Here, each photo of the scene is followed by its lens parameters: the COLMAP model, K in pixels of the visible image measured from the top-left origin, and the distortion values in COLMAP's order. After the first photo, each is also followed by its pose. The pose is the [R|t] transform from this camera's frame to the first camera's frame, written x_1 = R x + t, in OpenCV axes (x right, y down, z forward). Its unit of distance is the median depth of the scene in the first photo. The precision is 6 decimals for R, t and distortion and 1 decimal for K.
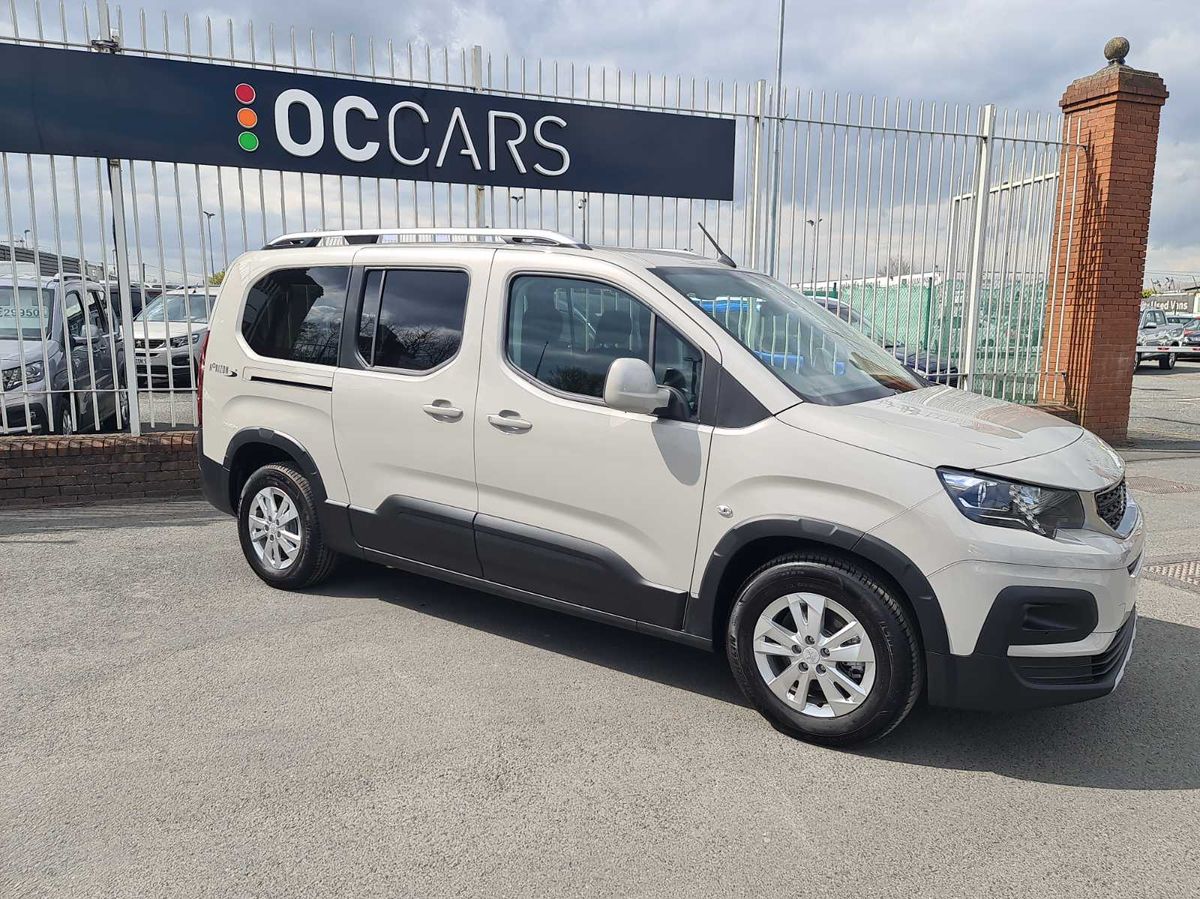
lens RADIAL K [[862.2, 0, 621.1], [0, 862.2, 448.2], [0, 0, 1]] dist [0.056305, -0.030078]
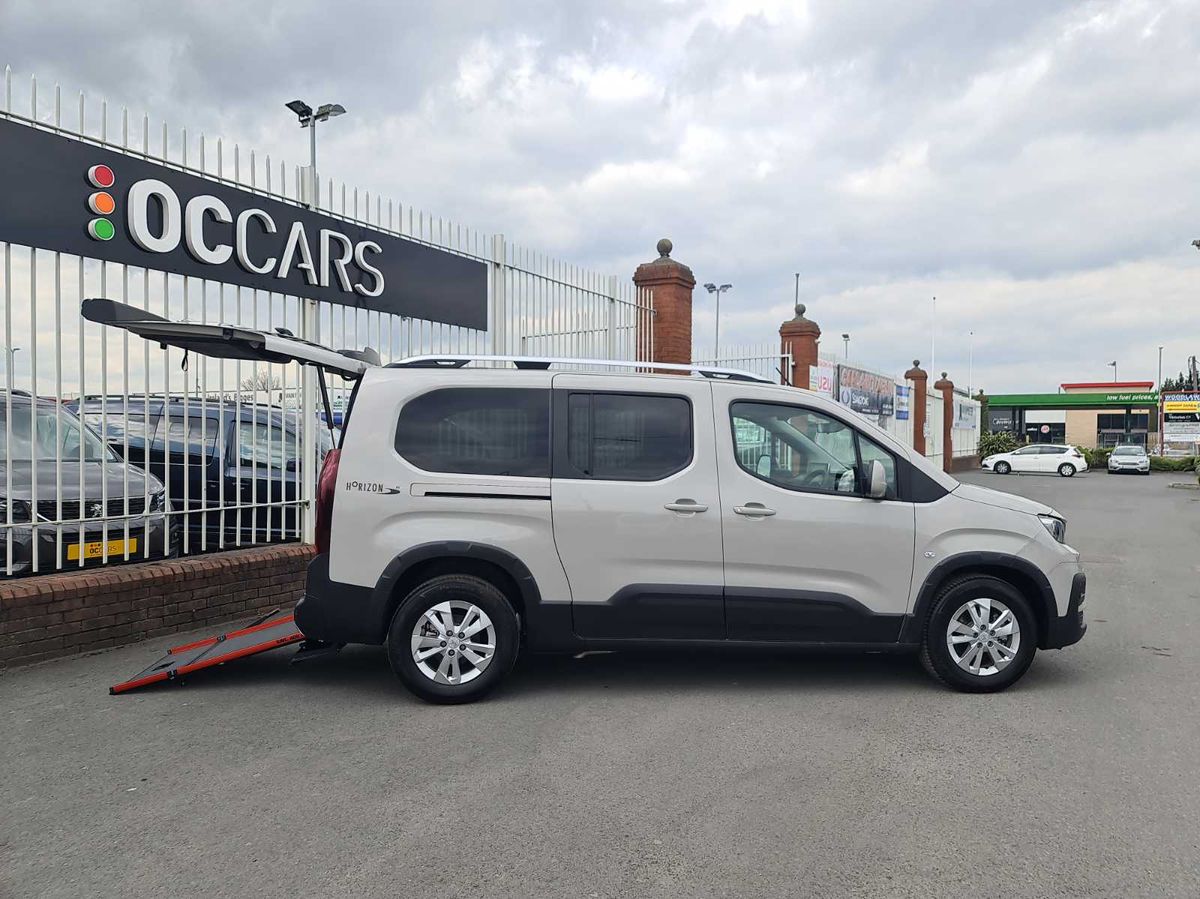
lens RADIAL K [[863.9, 0, 612.7], [0, 863.9, 452.1], [0, 0, 1]] dist [0.092733, -0.088783]
pose [[0.761026, -0.015122, 0.648545, -0.887838], [0.096775, 0.991188, -0.090447, -0.016411], [-0.641462, 0.131596, 0.755784, 0.094548]]
